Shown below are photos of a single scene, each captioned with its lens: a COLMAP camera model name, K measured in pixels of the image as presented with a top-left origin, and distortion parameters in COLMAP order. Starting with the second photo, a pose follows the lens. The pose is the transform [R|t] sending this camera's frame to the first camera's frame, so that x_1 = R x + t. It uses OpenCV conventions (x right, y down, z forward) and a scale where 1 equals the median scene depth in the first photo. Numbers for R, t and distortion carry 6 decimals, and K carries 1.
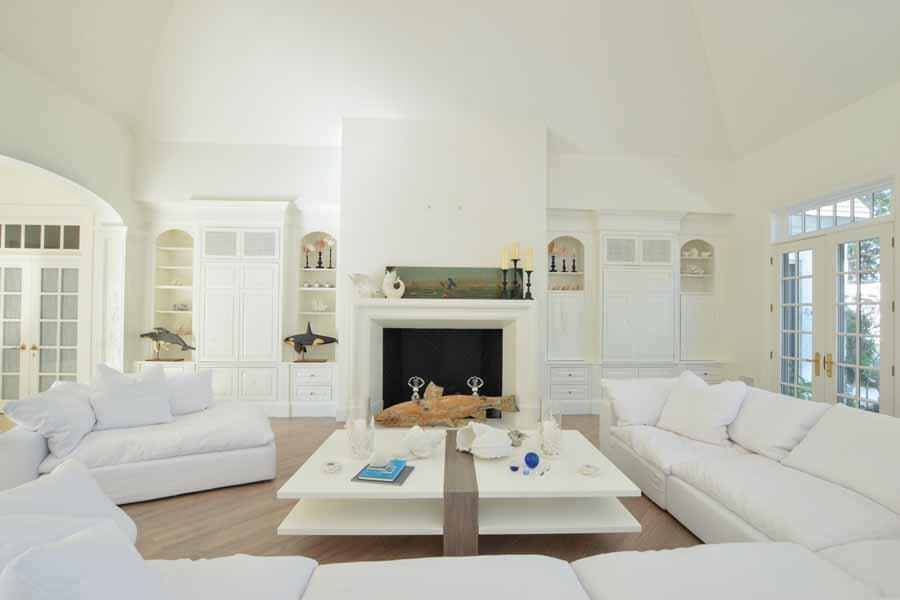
lens RADIAL K [[406.1, 0, 458.8], [0, 406.1, 305.1], [0, 0, 1]] dist [-0.023609, 0.000753]
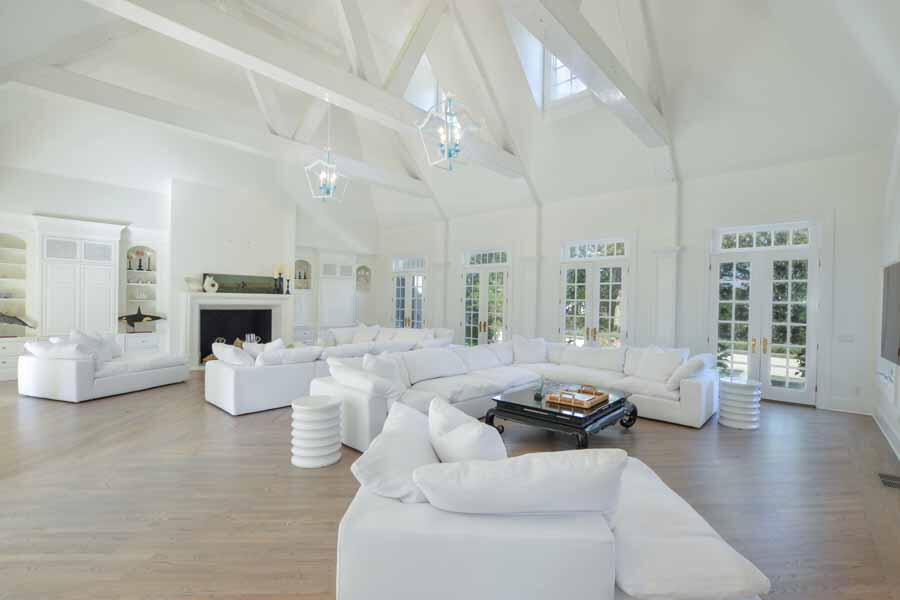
lens RADIAL K [[406.1, 0, 458.6], [0, 406.1, 300.9], [0, 0, 1]] dist [-0.023609, 0.000753]
pose [[0.714150, 0.004100, 0.699981, -0.567413], [-0.020584, 0.999673, 0.015146, -0.026254], [-0.699690, -0.025225, 0.714001, -0.911888]]
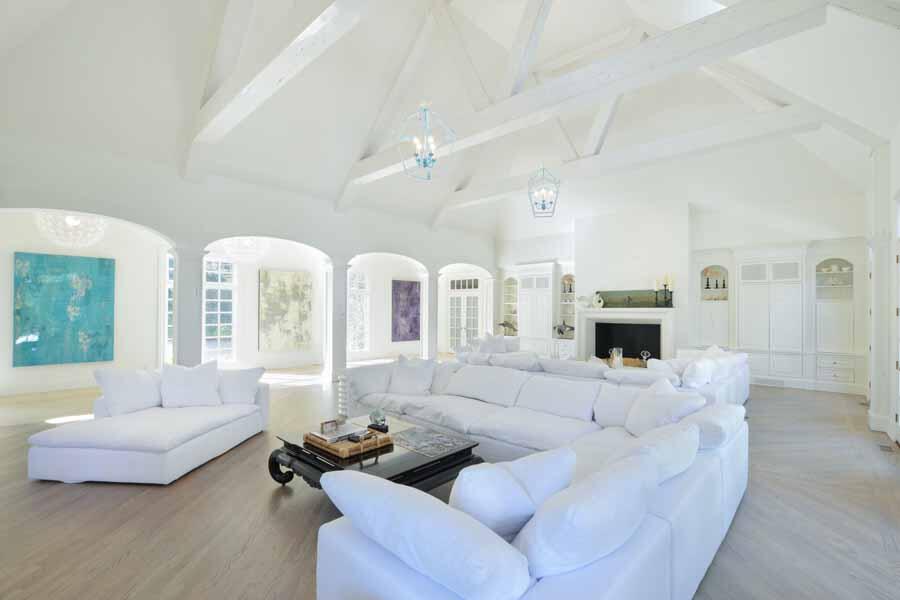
lens RADIAL K [[406.1, 0, 454.3], [0, 406.1, 303.8], [0, 0, 1]] dist [-0.023609, 0.000753]
pose [[0.696838, -0.017568, -0.717013, 0.722414], [0.010816, 0.999844, -0.013987, -0.014694], [0.717147, 0.001991, 0.696919, -0.836041]]
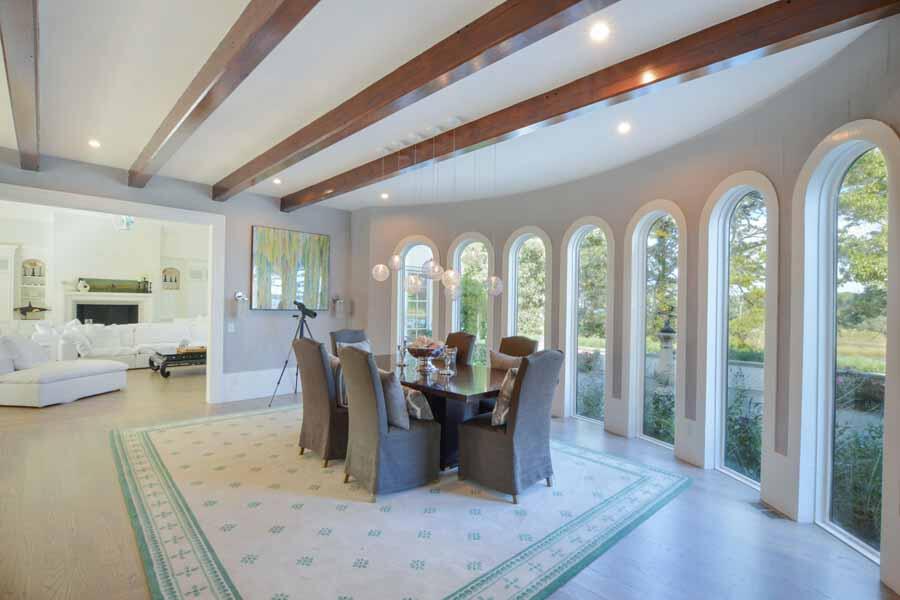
lens RADIAL K [[431.0, 0, 466.7], [0, 431.0, 304.5], [0, 0, 1]] dist [-0.022747, 0.001051]
pose [[0.741274, 0.005144, 0.671183, -0.149284], [-0.019166, 0.999725, 0.013505, -0.017093], [-0.670929, -0.022875, 0.741169, -2.267412]]
